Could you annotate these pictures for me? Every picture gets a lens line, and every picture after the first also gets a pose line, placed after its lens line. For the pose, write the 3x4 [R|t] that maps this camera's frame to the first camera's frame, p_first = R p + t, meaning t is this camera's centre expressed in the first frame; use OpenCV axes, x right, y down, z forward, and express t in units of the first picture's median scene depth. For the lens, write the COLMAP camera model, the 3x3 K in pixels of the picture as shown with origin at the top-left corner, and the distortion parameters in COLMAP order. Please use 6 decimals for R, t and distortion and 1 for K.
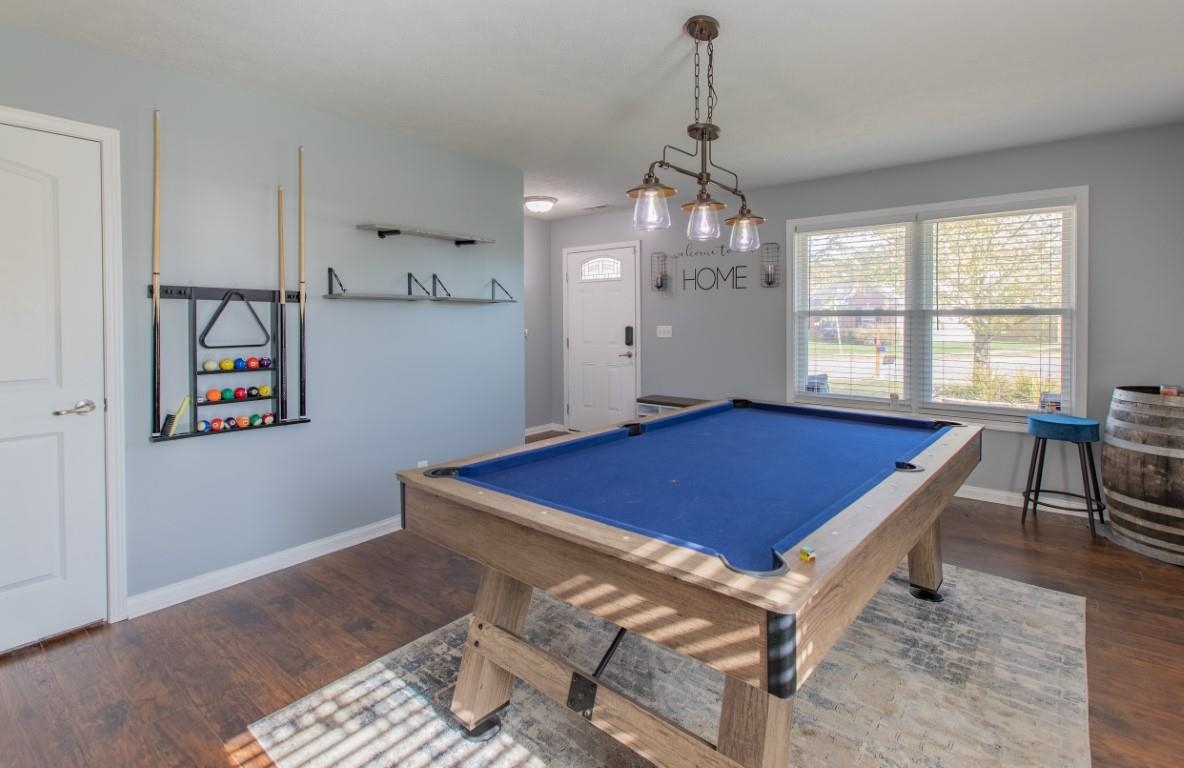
lens RADIAL K [[566.9, 0, 592.0], [0, 566.9, 330.6], [0, 0, 1]] dist [0.000307, 0.000233]
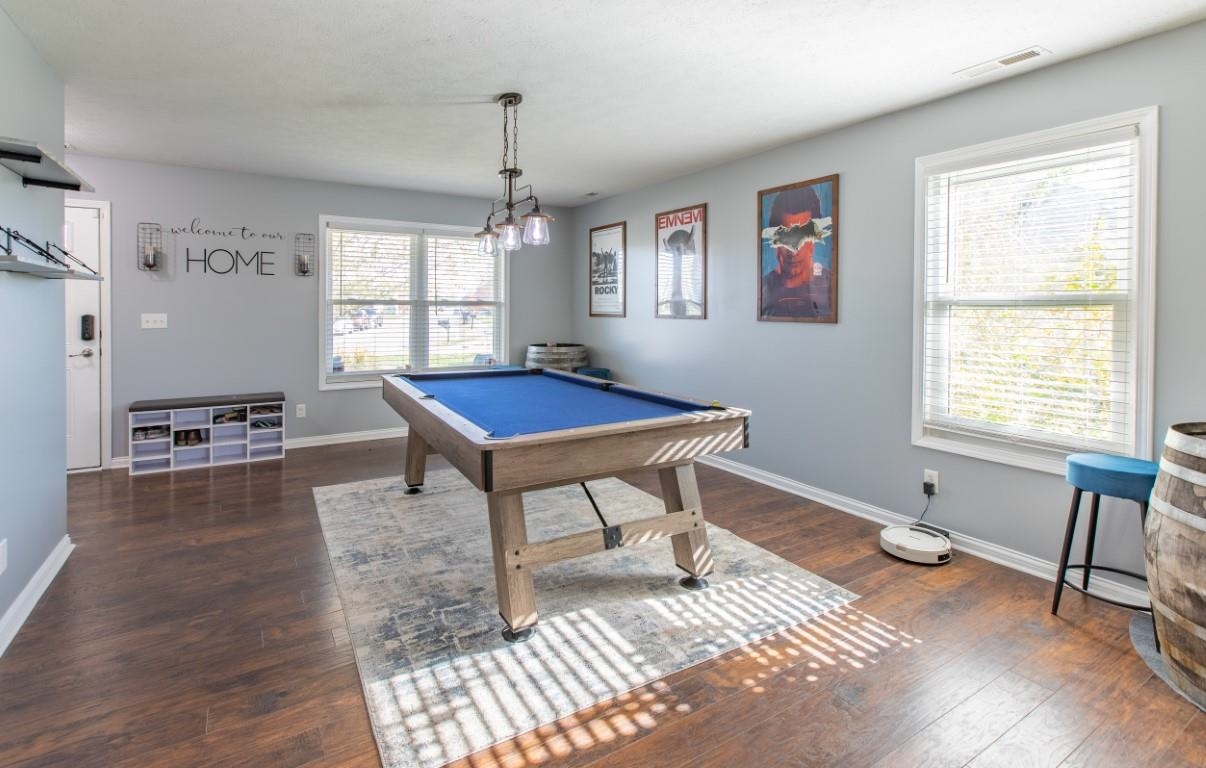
lens RADIAL K [[562.6, 0, 582.4], [0, 562.6, 327.1], [0, 0, 1]] dist [0.000731, 0.000123]
pose [[0.335320, -0.028349, 0.941678, -0.977212], [0.015938, 0.999575, 0.024416, 0.000649], [-0.941970, 0.006821, 0.335629, 0.340733]]
